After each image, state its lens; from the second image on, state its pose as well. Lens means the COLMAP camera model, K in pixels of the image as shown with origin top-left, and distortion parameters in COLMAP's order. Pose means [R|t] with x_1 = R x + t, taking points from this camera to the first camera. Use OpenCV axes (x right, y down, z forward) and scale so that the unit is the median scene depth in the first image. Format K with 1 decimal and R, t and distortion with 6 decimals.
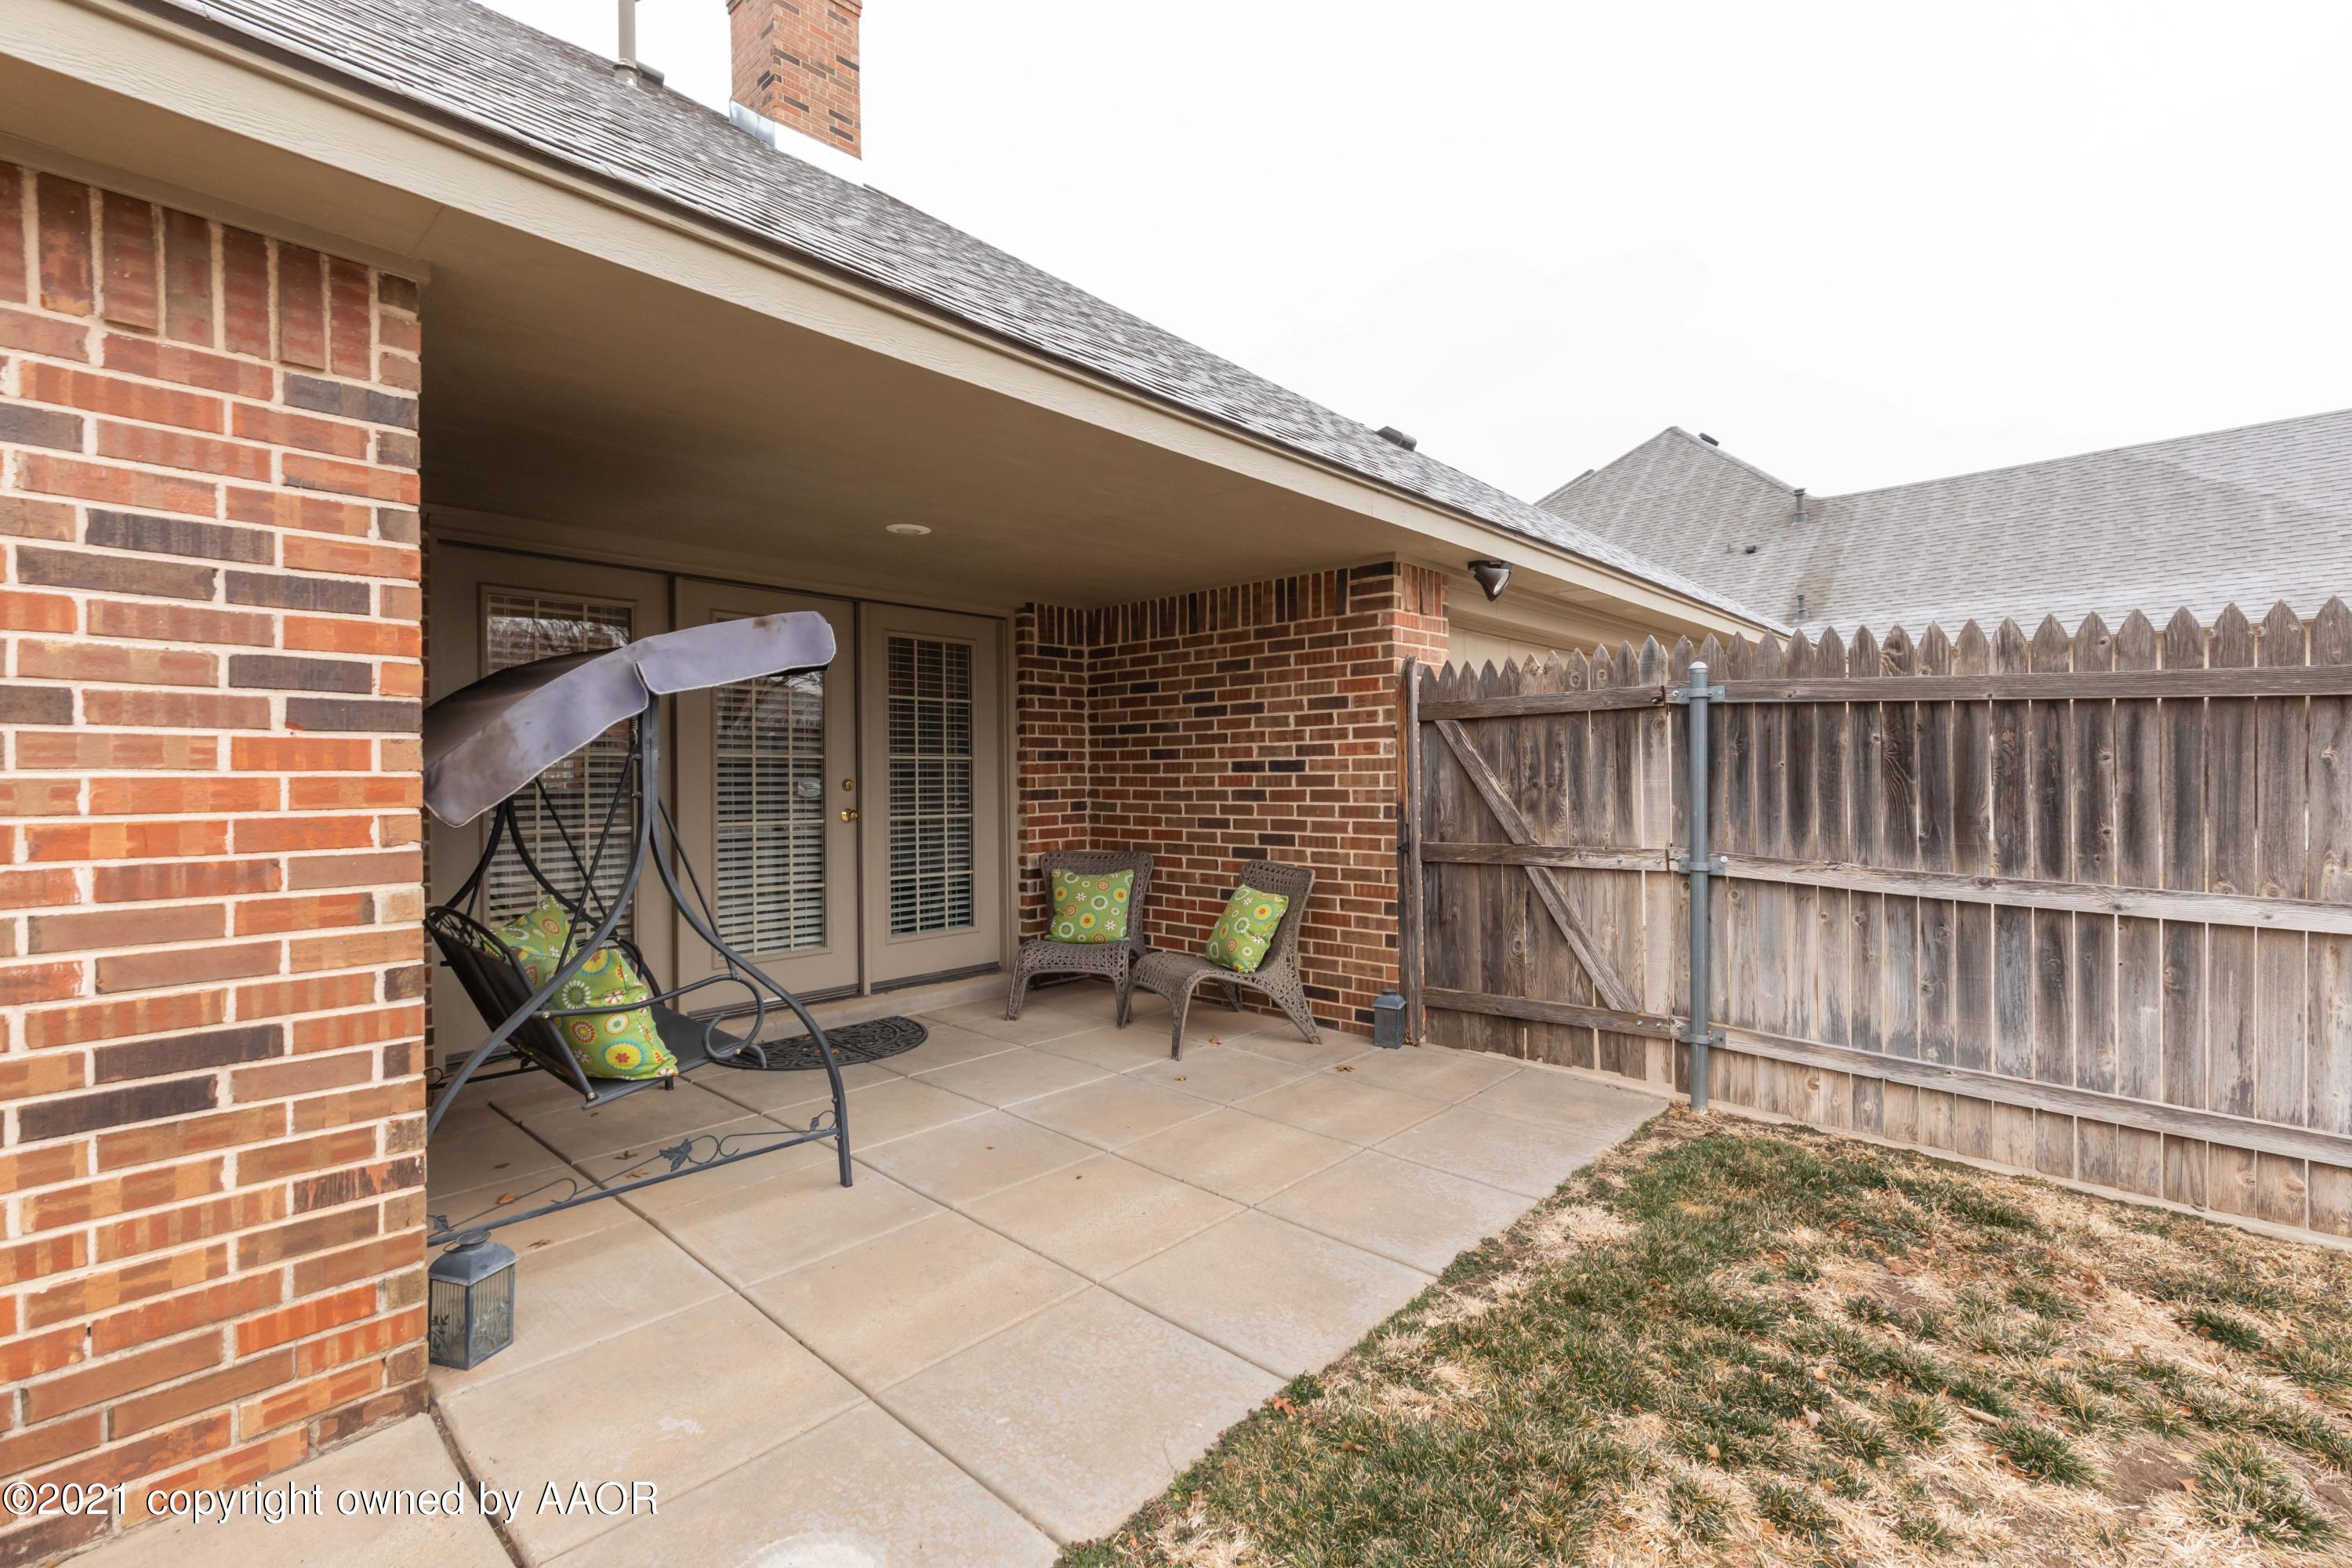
lens RADIAL K [[1034.9, 0, 1186.2], [0, 1034.9, 771.1], [0, 0, 1]] dist [0.007072, -0.001766]
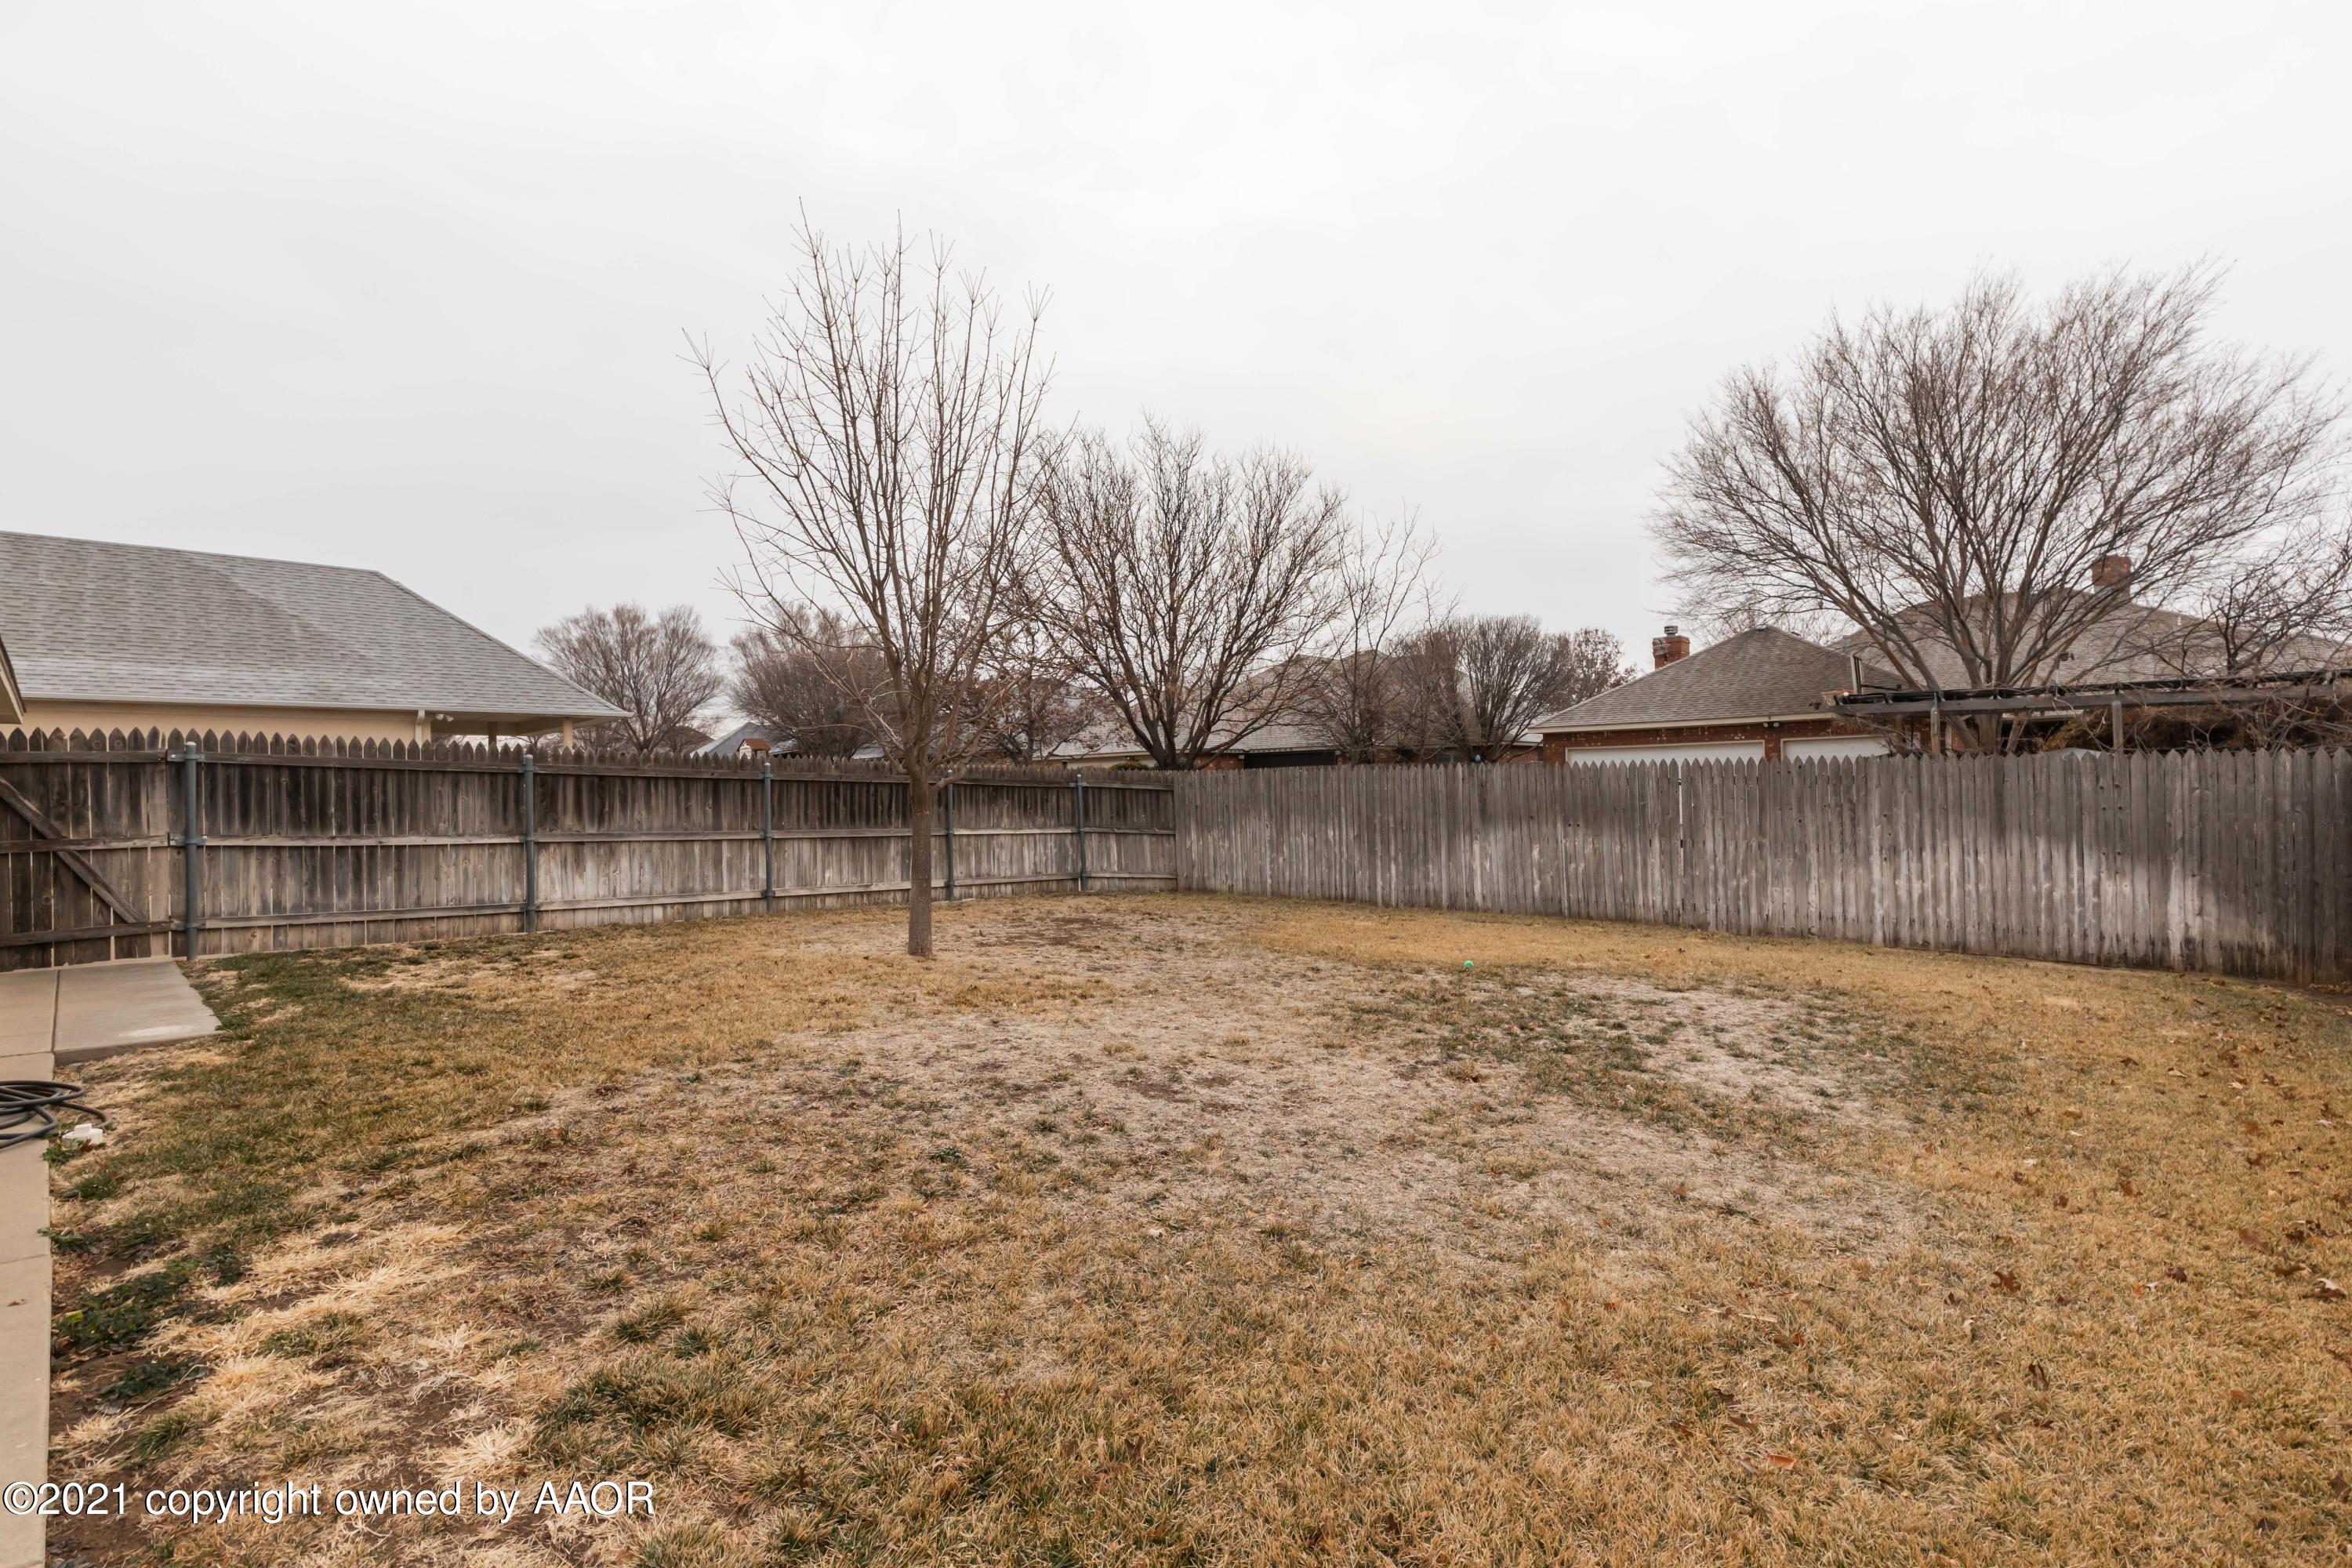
lens RADIAL K [[1034.9, 0, 1196.4], [0, 1034.9, 793.6], [0, 0, 1]] dist [0.007072, -0.001766]
pose [[0.002530, 0.005802, 0.999980, -1.655737], [0.014421, 0.999879, -0.005838, 0.039581], [-0.999893, 0.014436, 0.002446, -1.056992]]
